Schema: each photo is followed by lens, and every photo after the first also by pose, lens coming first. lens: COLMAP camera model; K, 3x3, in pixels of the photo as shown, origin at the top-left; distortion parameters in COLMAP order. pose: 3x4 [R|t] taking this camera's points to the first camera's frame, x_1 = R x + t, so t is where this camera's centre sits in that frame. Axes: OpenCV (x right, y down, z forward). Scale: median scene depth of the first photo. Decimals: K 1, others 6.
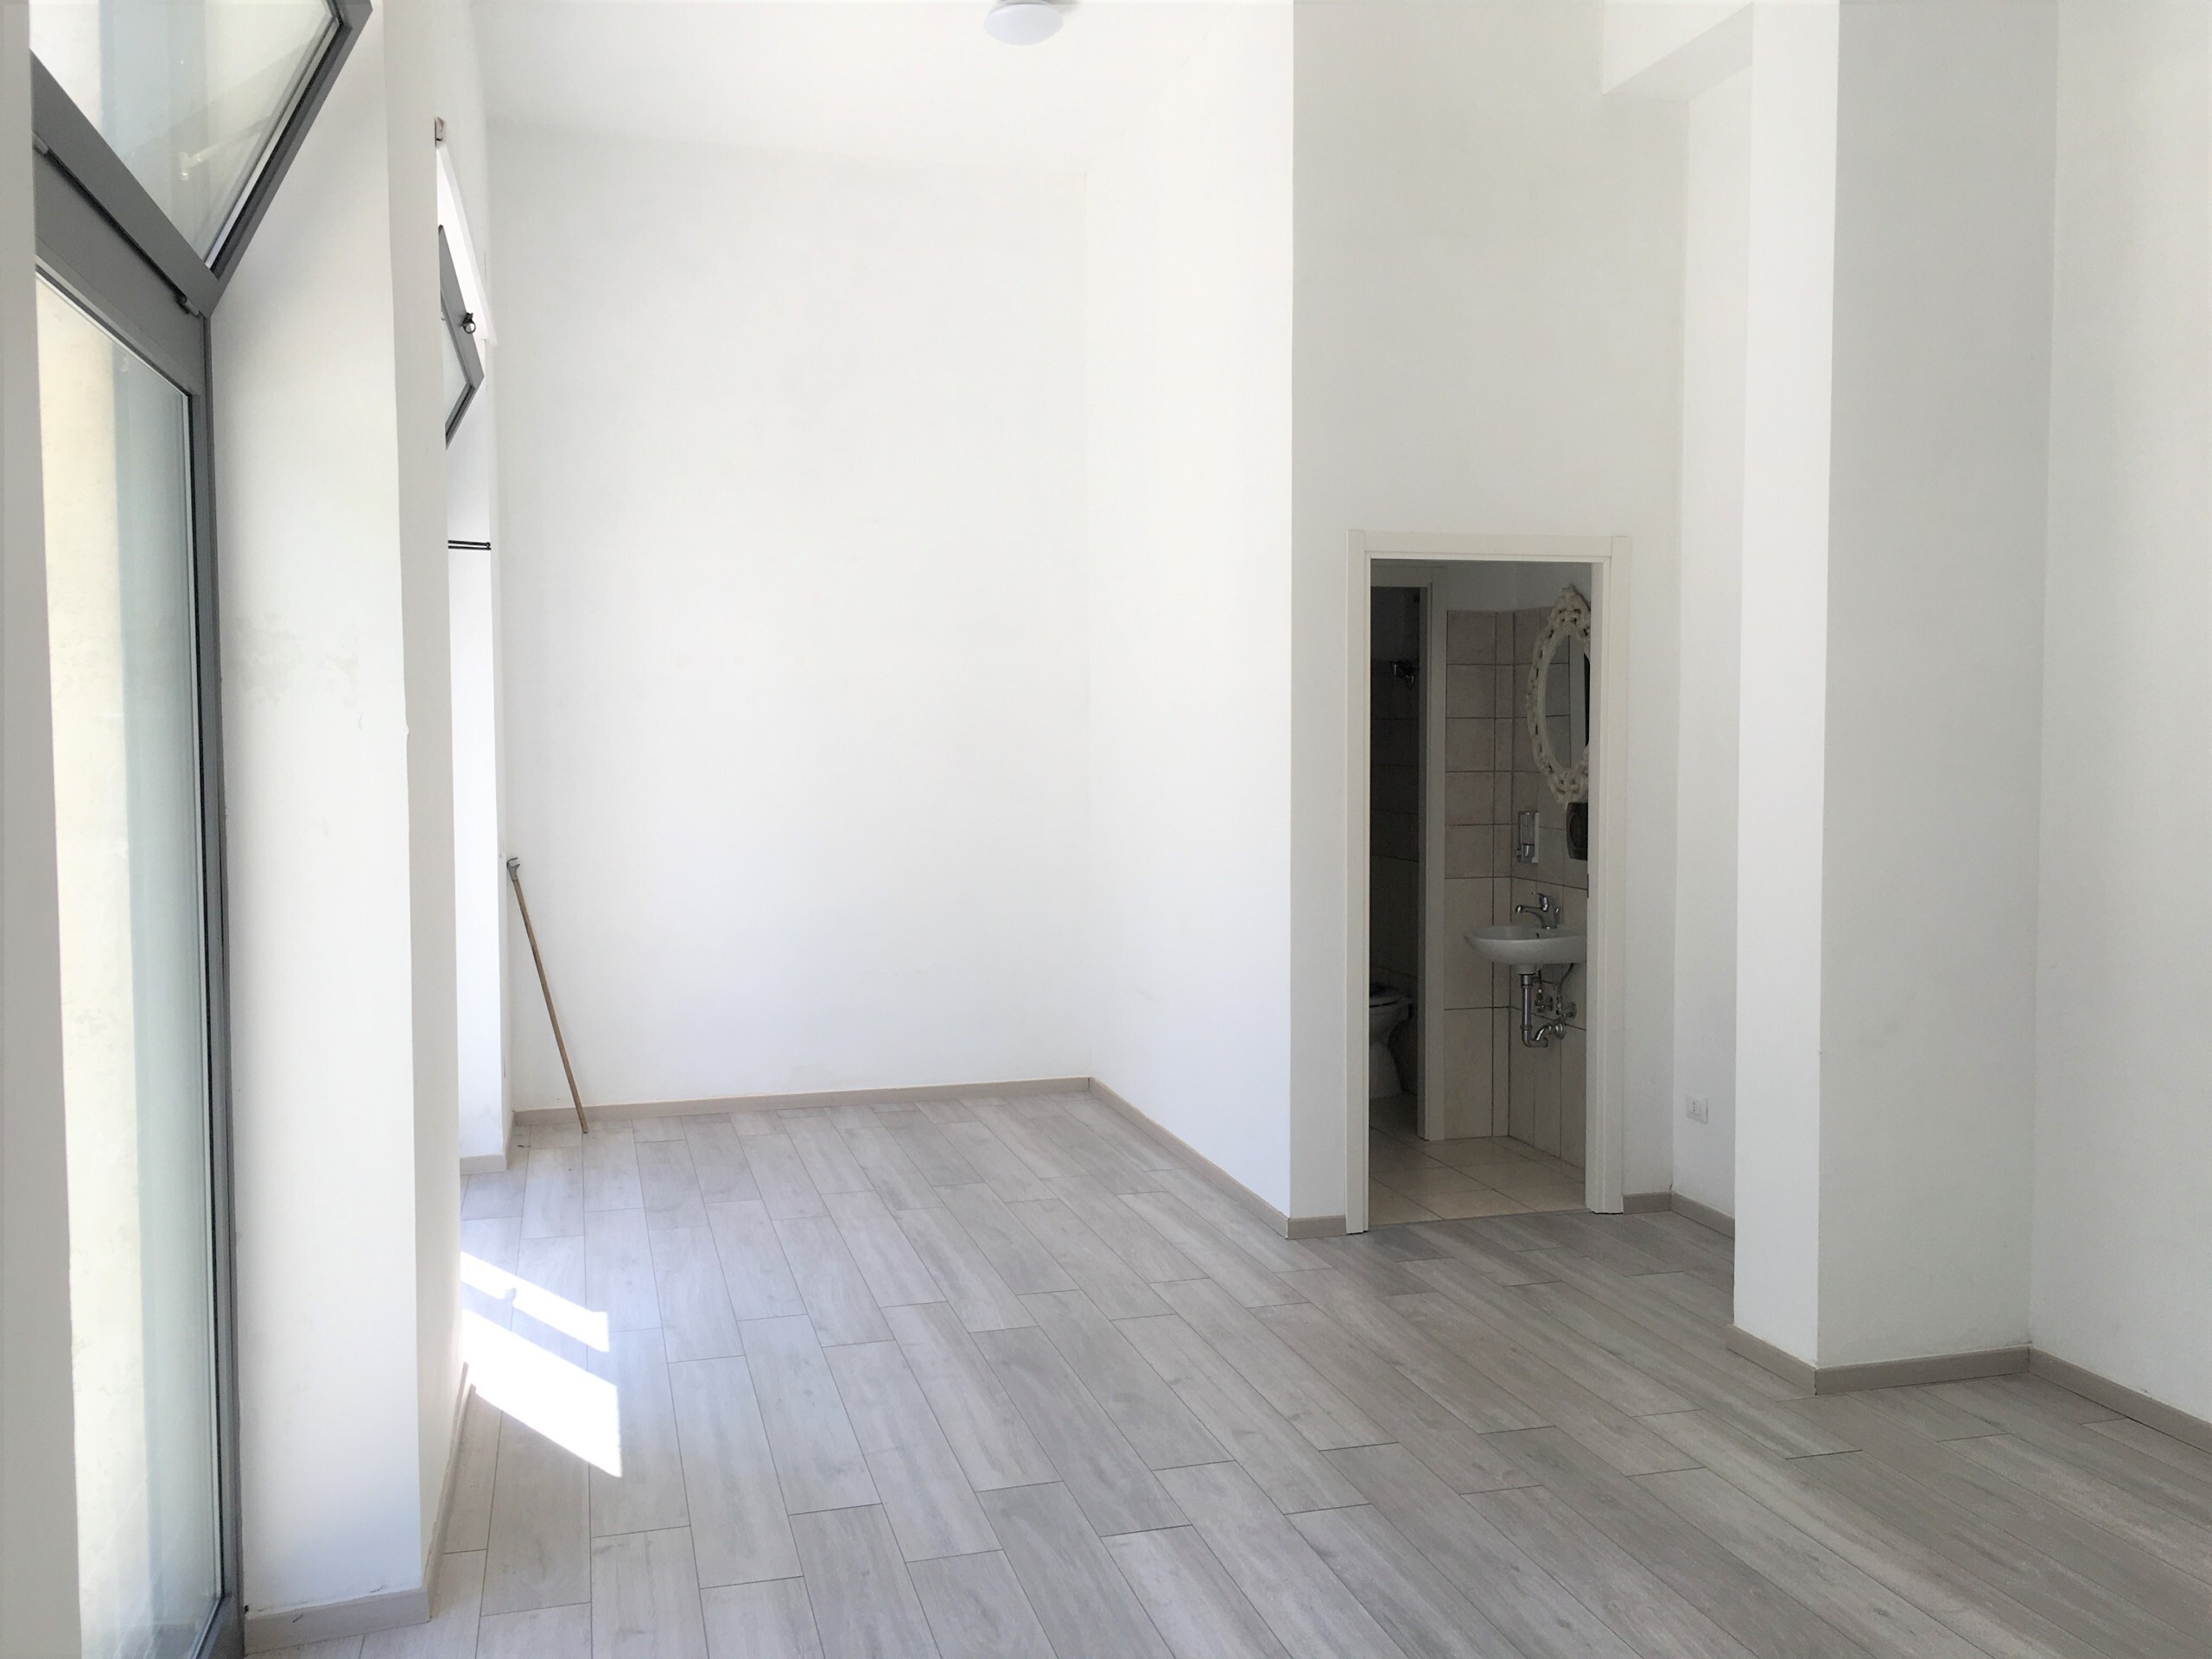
lens RADIAL K [[1863.0, 0, 1106.0], [0, 1863.0, 829.5], [0, 0, 1]] dist [0.088430, -0.121788]
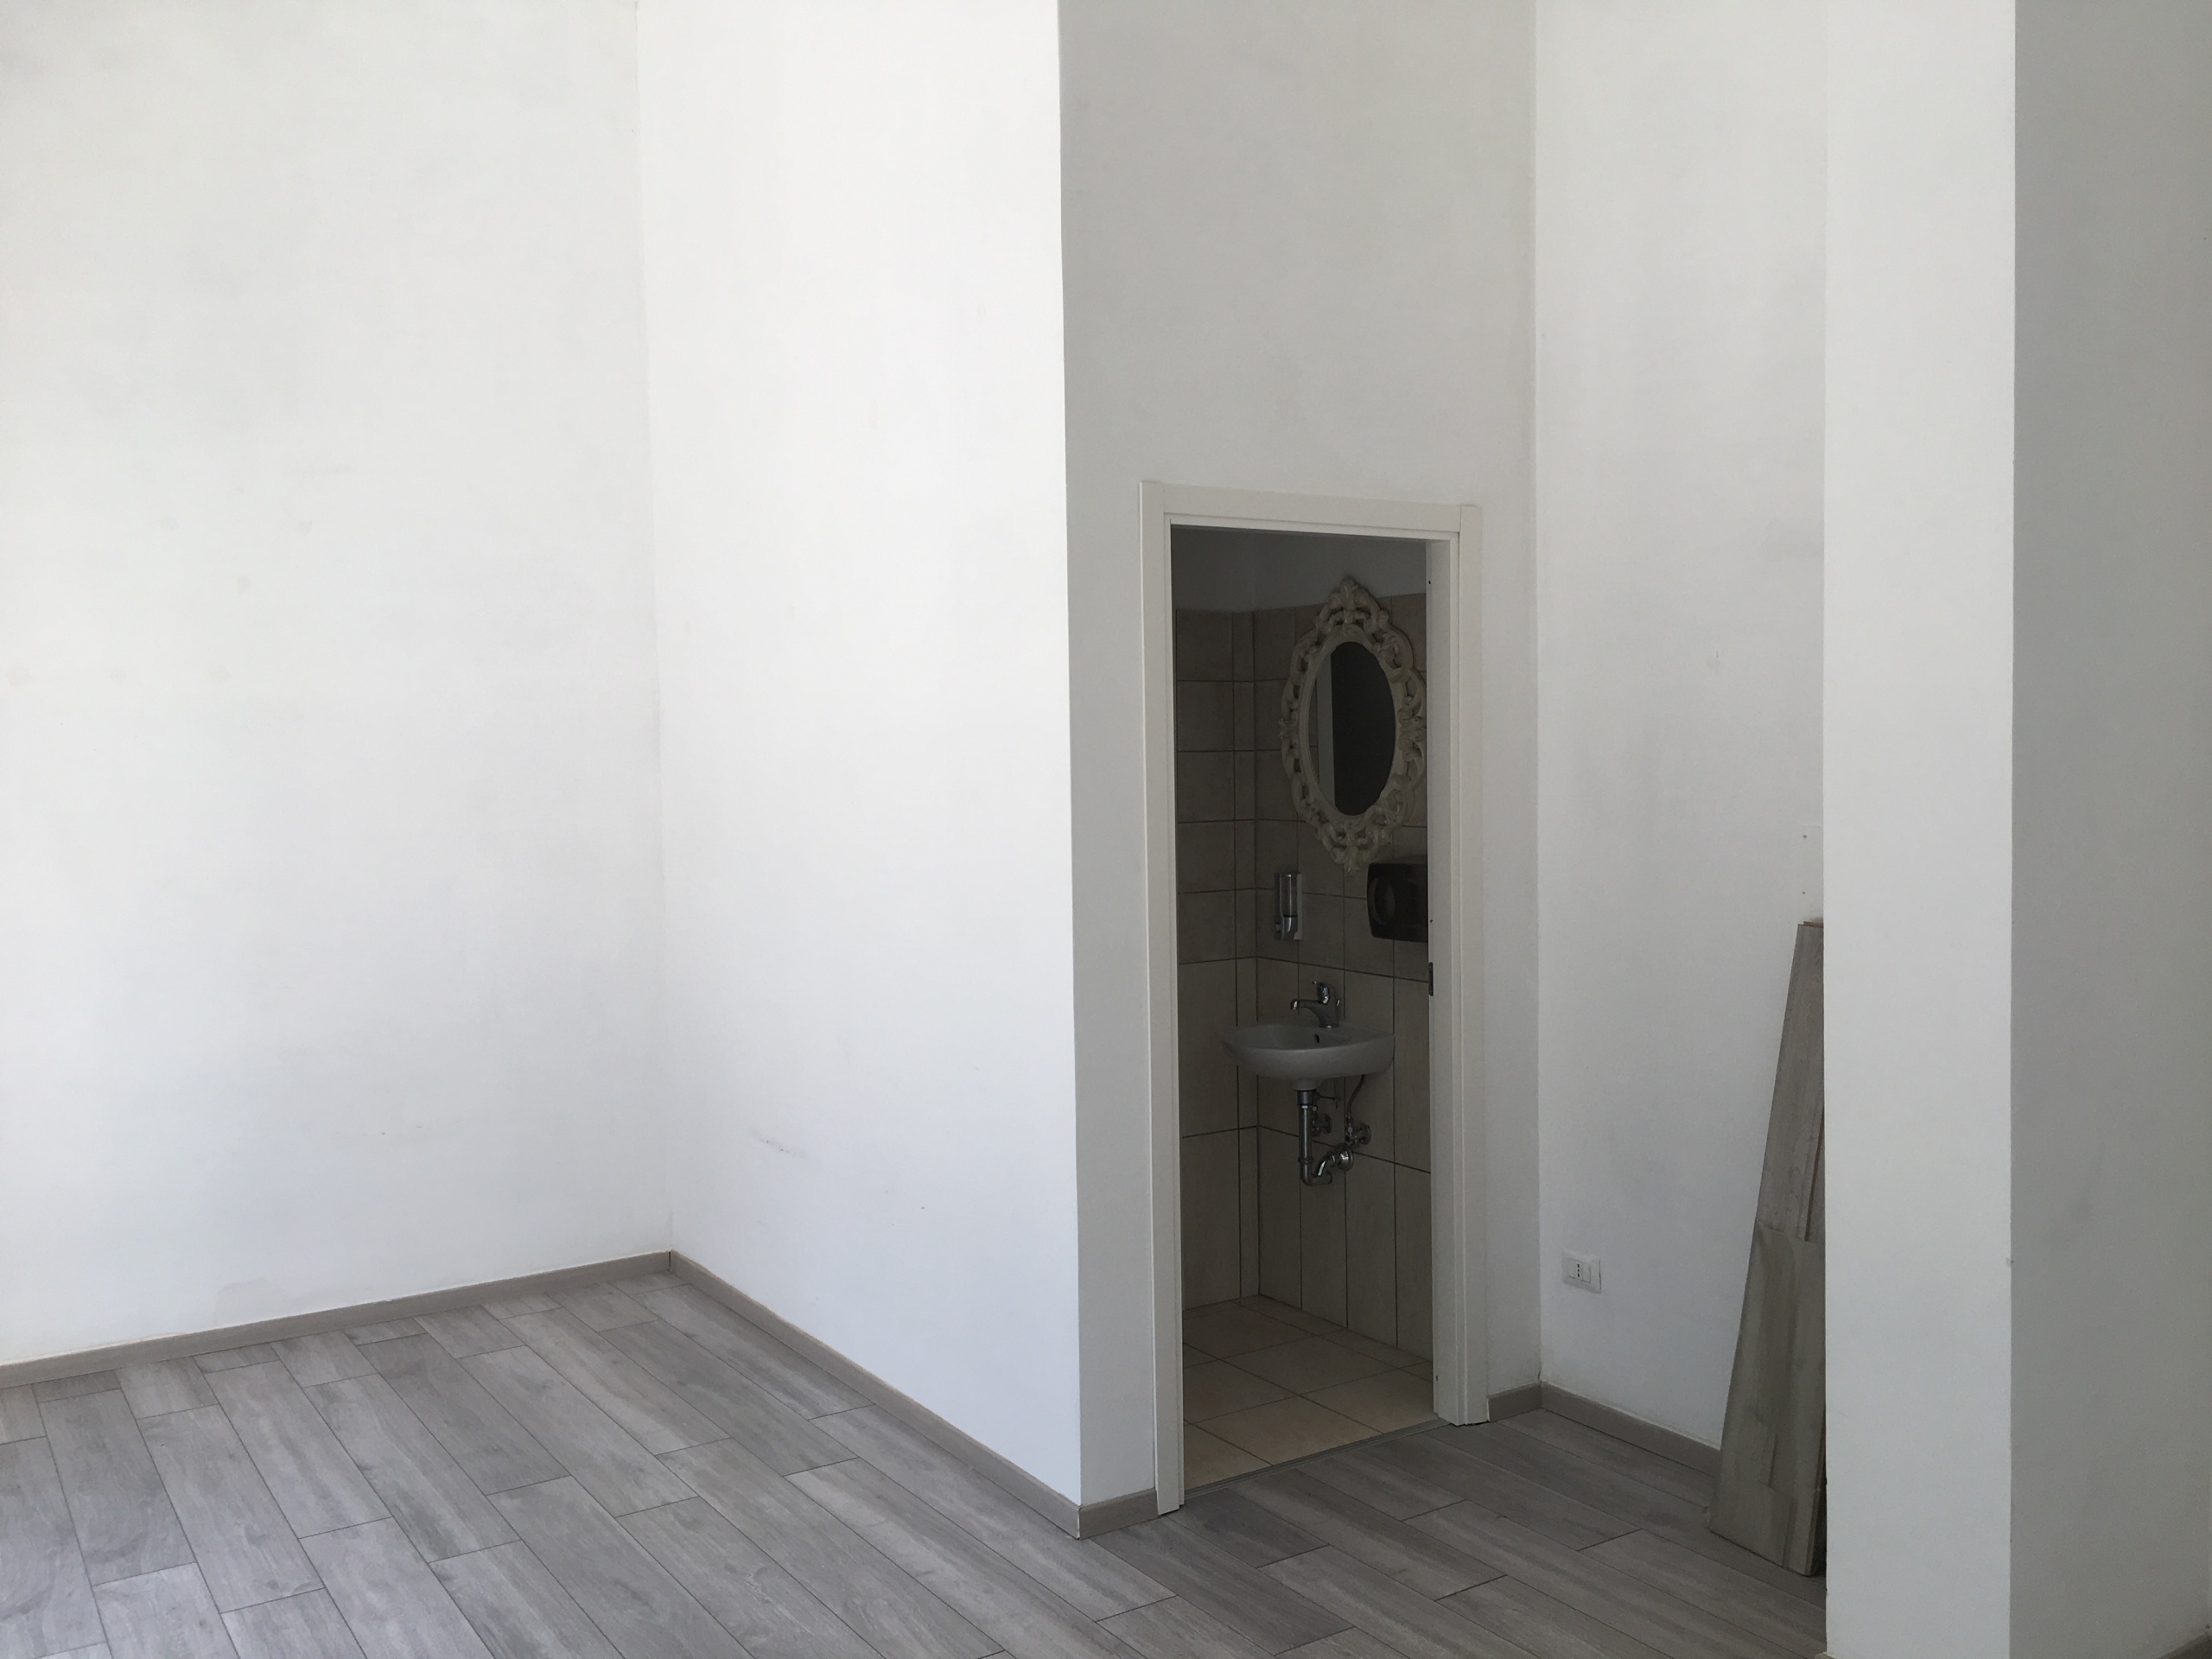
lens RADIAL K [[1863.0, 0, 1106.0], [0, 1863.0, 829.5], [0, 0, 1]] dist [0.088430, -0.121788]
pose [[0.952686, -0.024982, 0.302928, -0.083060], [0.028957, 0.999543, -0.008639, -0.025204], [-0.302574, 0.017002, 0.952974, 0.325368]]
